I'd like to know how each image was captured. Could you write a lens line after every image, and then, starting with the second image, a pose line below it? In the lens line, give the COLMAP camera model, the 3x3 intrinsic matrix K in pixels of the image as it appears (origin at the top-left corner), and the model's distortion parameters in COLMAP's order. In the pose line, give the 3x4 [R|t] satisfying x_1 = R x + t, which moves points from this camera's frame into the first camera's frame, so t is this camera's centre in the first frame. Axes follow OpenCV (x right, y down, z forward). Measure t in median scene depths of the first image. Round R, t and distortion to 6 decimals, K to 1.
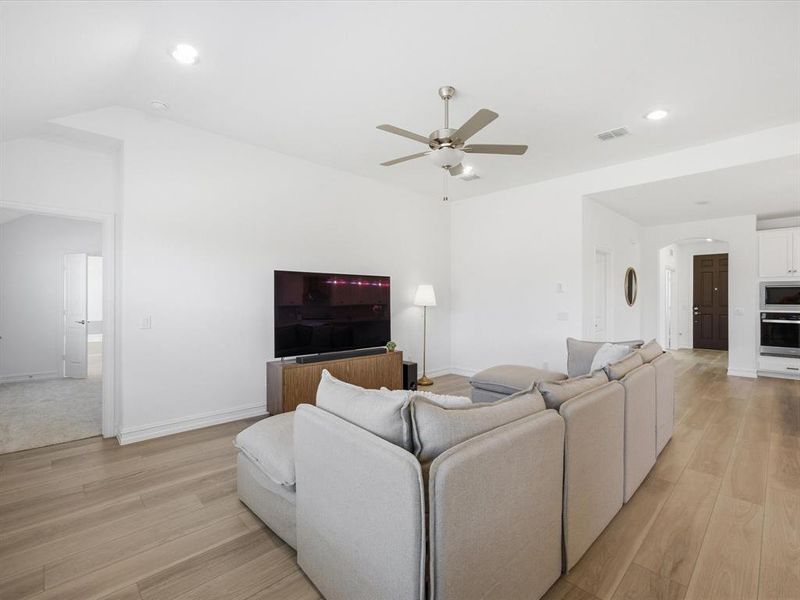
lens RADIAL K [[353.9, 0, 400.0], [0, 353.9, 300.0], [0, 0, 1]] dist [-0.011616, 0.000383]
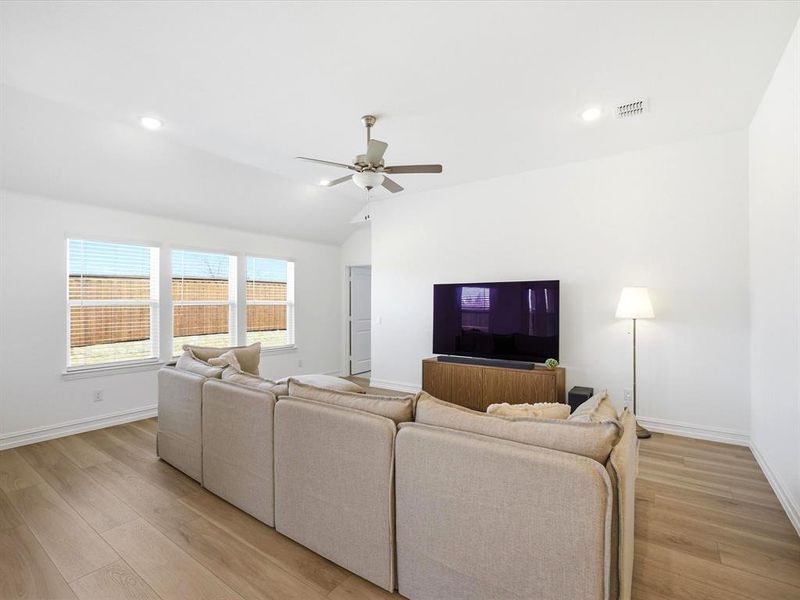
lens RADIAL K [[353.9, 0, 400.0], [0, 353.9, 300.0], [0, 0, 1]] dist [-0.011616, 0.000383]
pose [[0.235929, -0.016825, -0.971625, 0.853908], [-0.011896, 0.999725, -0.020200, 0.000244], [0.971697, 0.016324, 0.235664, 0.575545]]
